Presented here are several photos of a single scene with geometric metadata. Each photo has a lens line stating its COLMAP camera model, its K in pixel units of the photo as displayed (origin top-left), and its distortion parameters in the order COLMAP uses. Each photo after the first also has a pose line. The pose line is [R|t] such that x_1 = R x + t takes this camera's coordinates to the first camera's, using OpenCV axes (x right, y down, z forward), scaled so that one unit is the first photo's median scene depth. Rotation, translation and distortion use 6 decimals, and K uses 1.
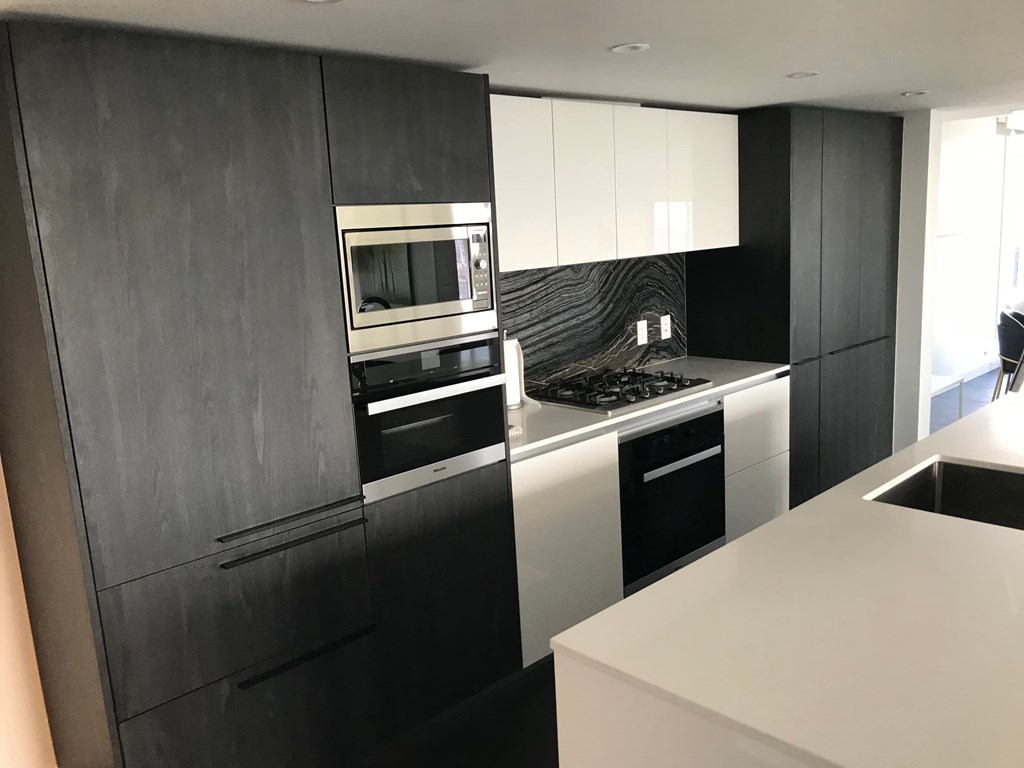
lens RADIAL K [[850.6, 0, 515.5], [0, 850.6, 390.2], [0, 0, 1]] dist [-0.003769, 0.037835]
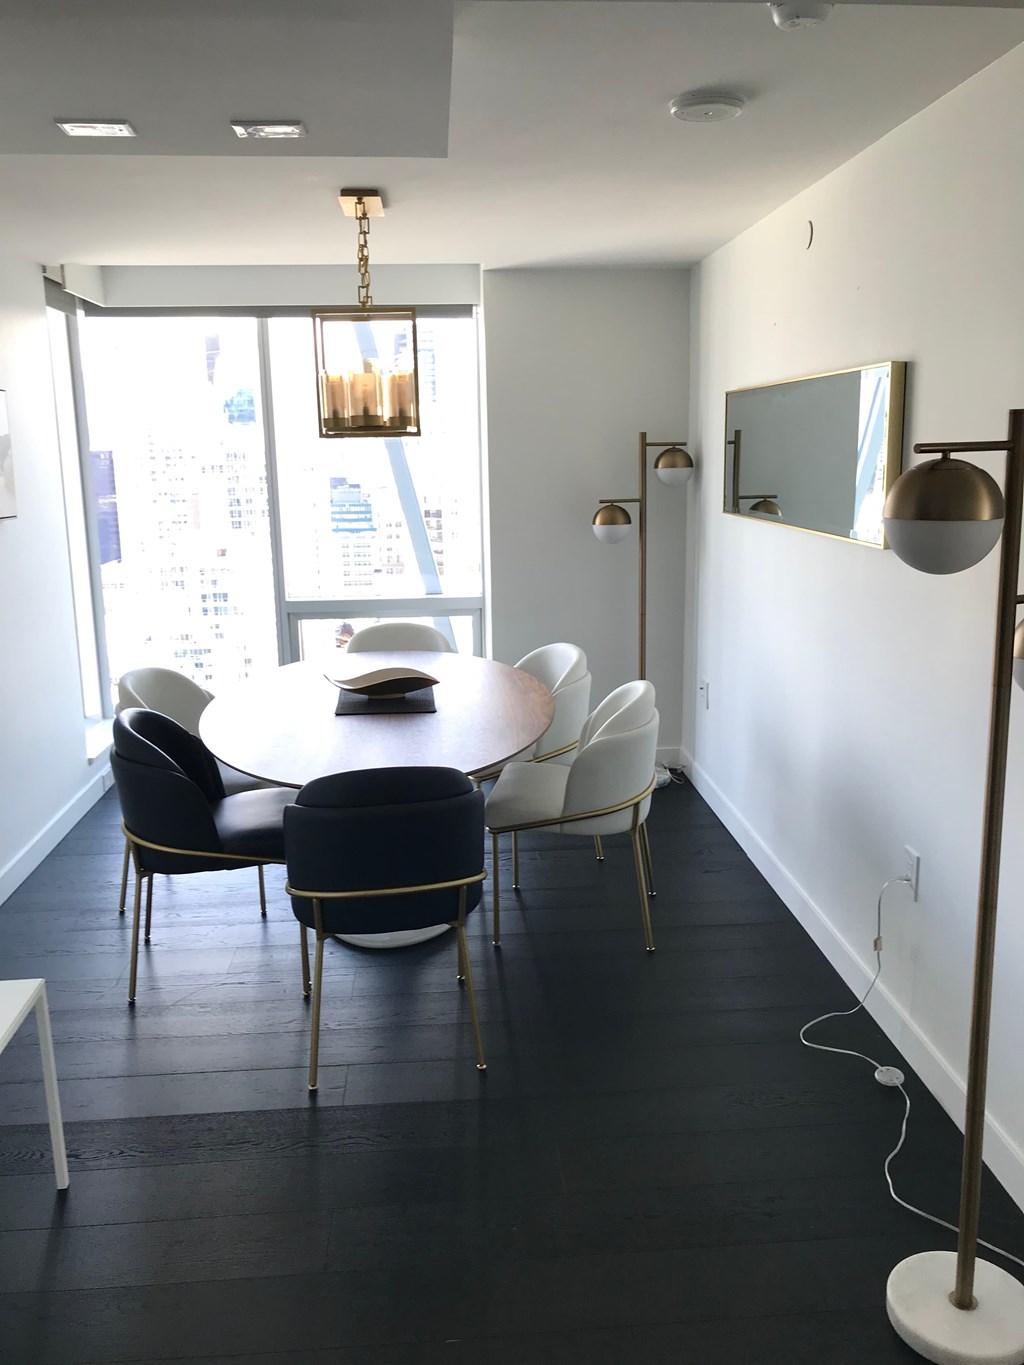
lens RADIAL K [[1133.9, 0, 519.3], [0, 1133.9, 658.3], [0, 0, 1]] dist [-0.003769, 0.037835]
pose [[0.642948, -0.097829, 0.759636, 0.448259], [0.126246, 0.991779, 0.020872, -0.165288], [-0.755433, 0.082481, 0.650013, 0.786593]]
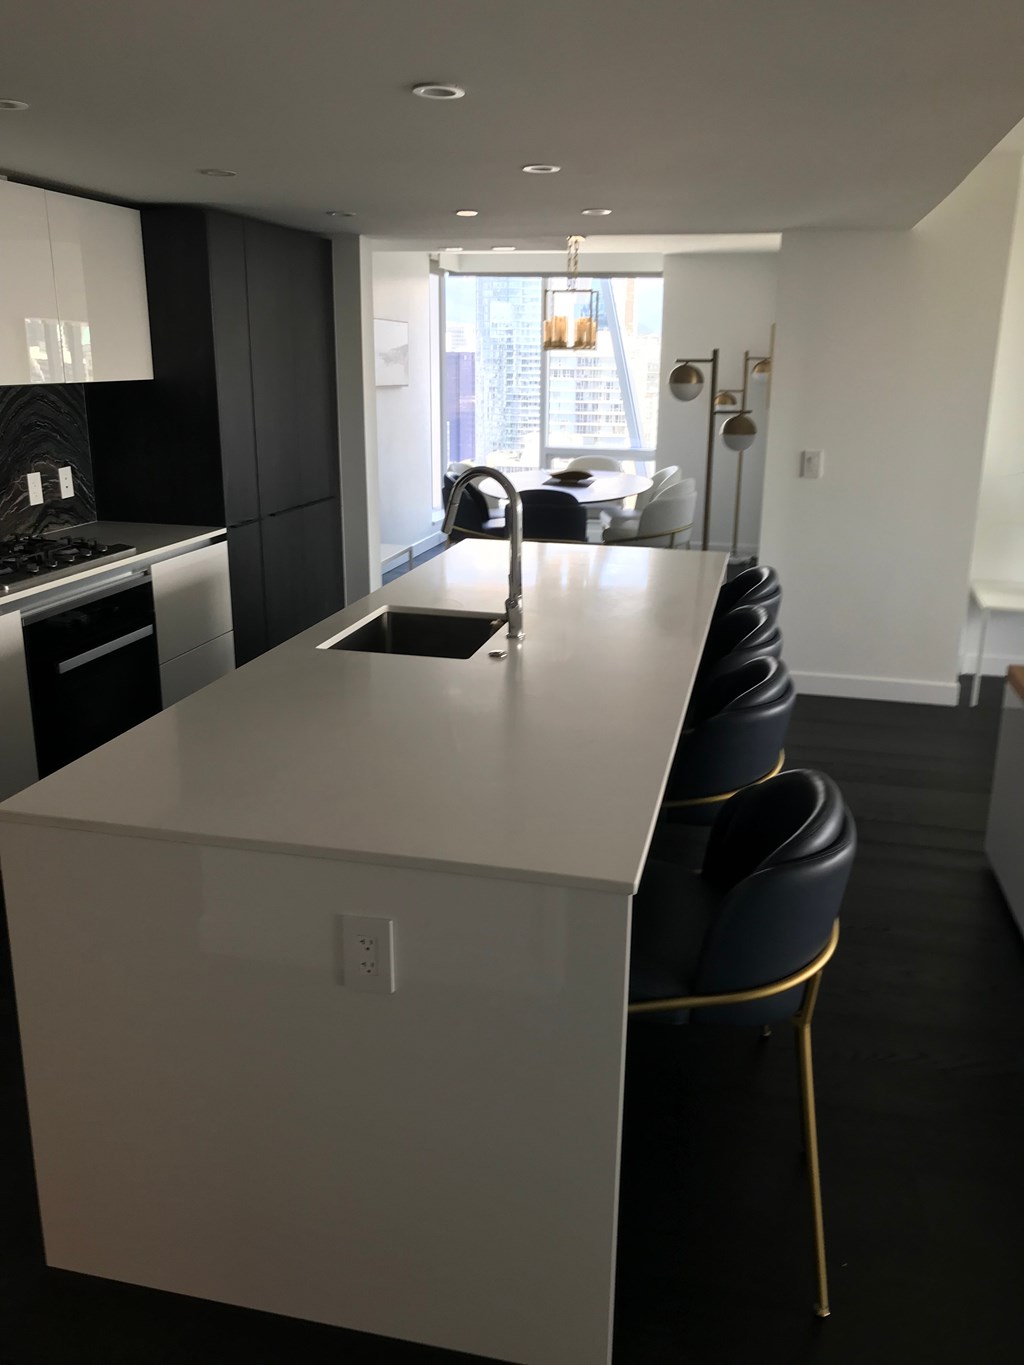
lens RADIAL K [[1133.9, 0, 516.6], [0, 1133.9, 697.2], [0, 0, 1]] dist [-0.003769, 0.037835]
pose [[0.841128, -0.093340, 0.532721, -0.051280], [0.044461, 0.993594, 0.103891, 0.034220], [-0.539006, -0.063701, 0.839890, -0.112721]]
